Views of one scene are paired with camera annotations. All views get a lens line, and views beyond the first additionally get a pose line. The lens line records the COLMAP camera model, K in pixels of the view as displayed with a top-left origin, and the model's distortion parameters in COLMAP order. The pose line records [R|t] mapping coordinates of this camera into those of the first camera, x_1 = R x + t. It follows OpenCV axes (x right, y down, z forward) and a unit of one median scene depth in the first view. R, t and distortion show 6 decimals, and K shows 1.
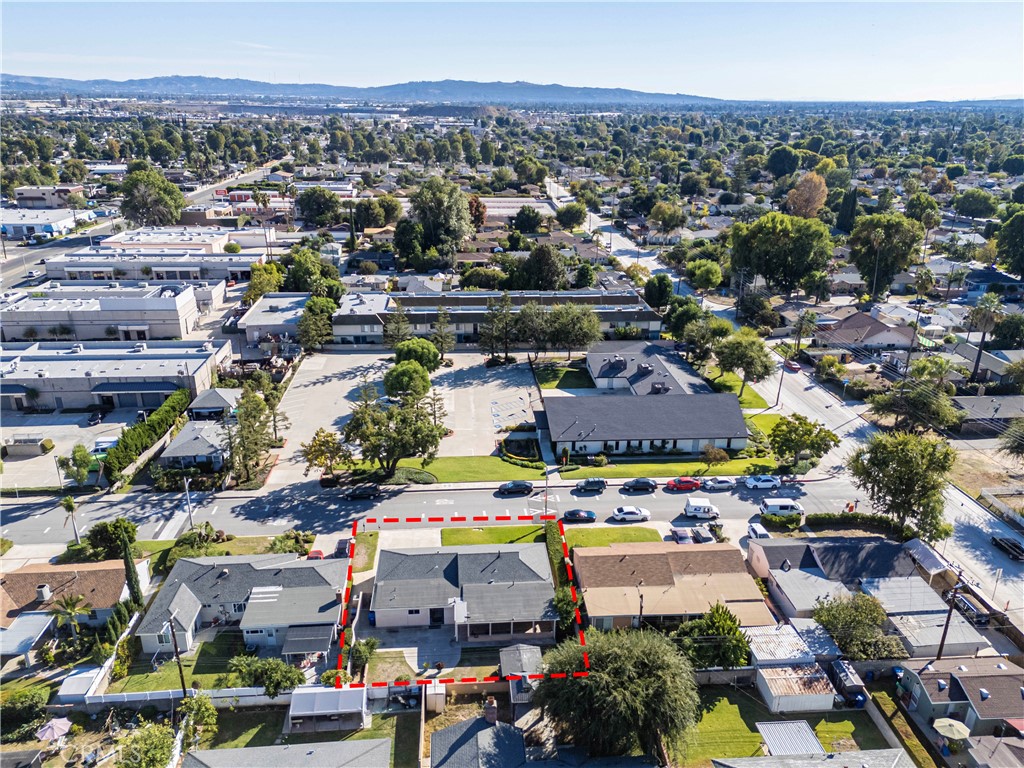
lens RADIAL K [[744.6, 0, 512.0], [0, 744.6, 384.0], [0, 0, 1]] dist [0.103473, -0.127723]
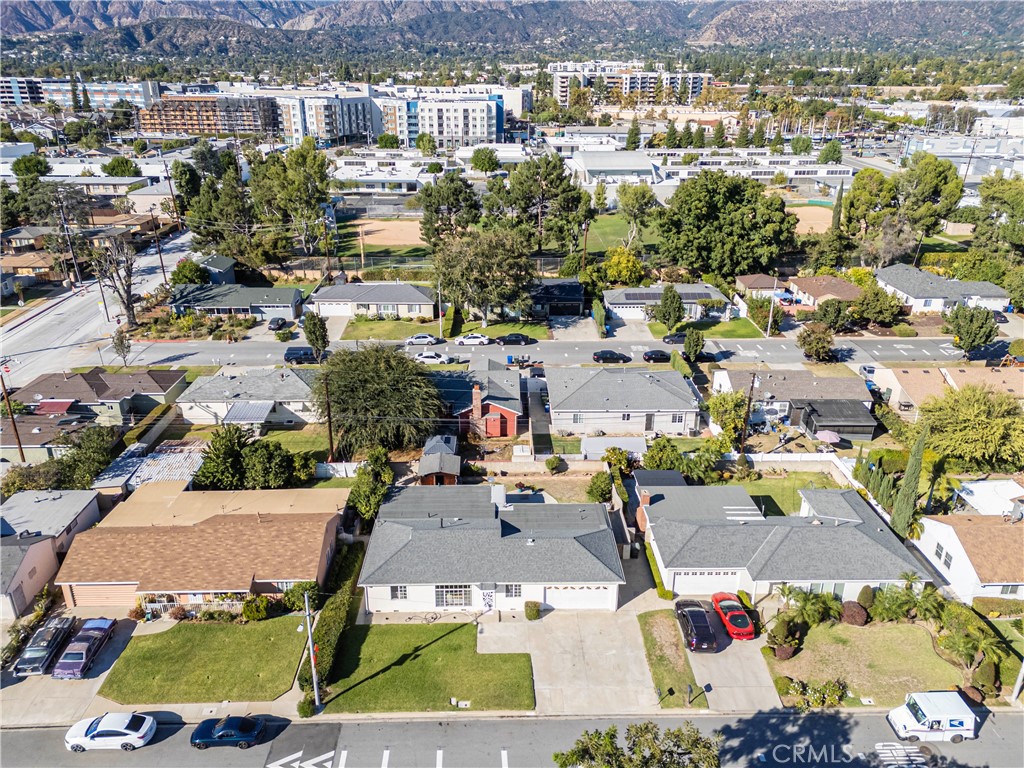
lens RADIAL K [[744.6, 0, 512.0], [0, 744.6, 384.0], [0, 0, 1]] dist [0.103473, -0.127723]
pose [[-0.998322, -0.034950, 0.046172, -0.077774], [0.006359, 0.726352, 0.687293, -0.242370], [-0.057558, 0.686433, -0.724911, 0.996300]]
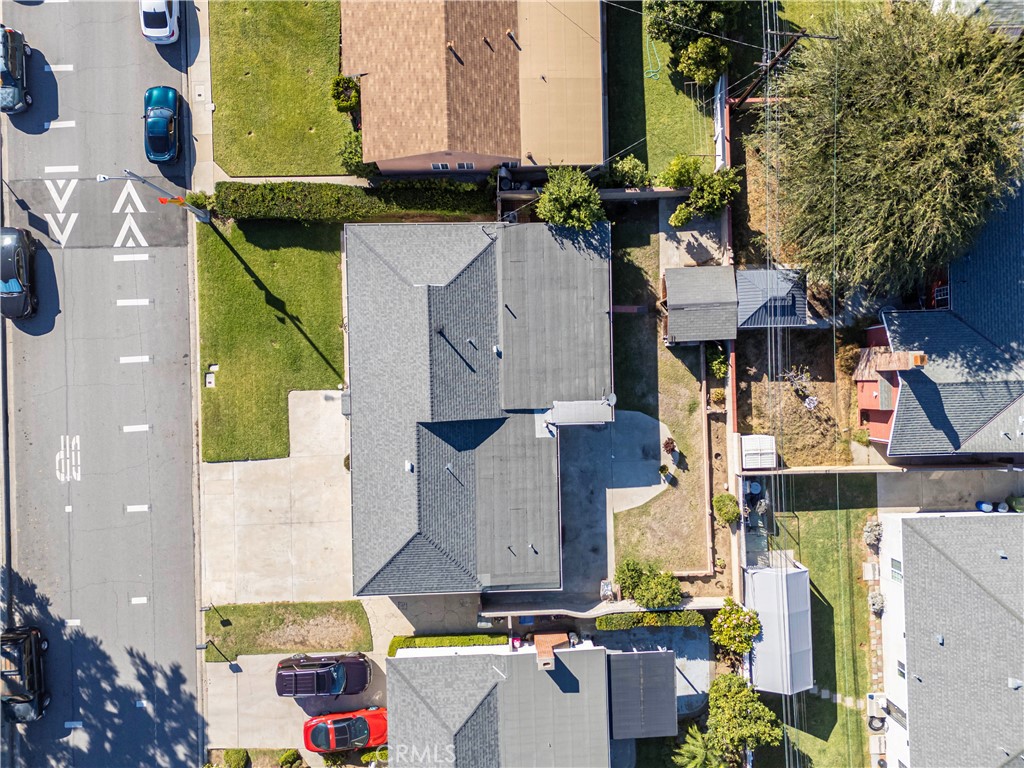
lens RADIAL K [[744.6, 0, 512.0], [0, 744.6, 384.0], [0, 0, 1]] dist [0.103473, -0.127723]
pose [[0.051142, -0.998688, -0.002719, -0.032665], [0.329743, 0.014316, 0.943962, -0.126323], [-0.942684, -0.049173, 0.330043, 0.571598]]
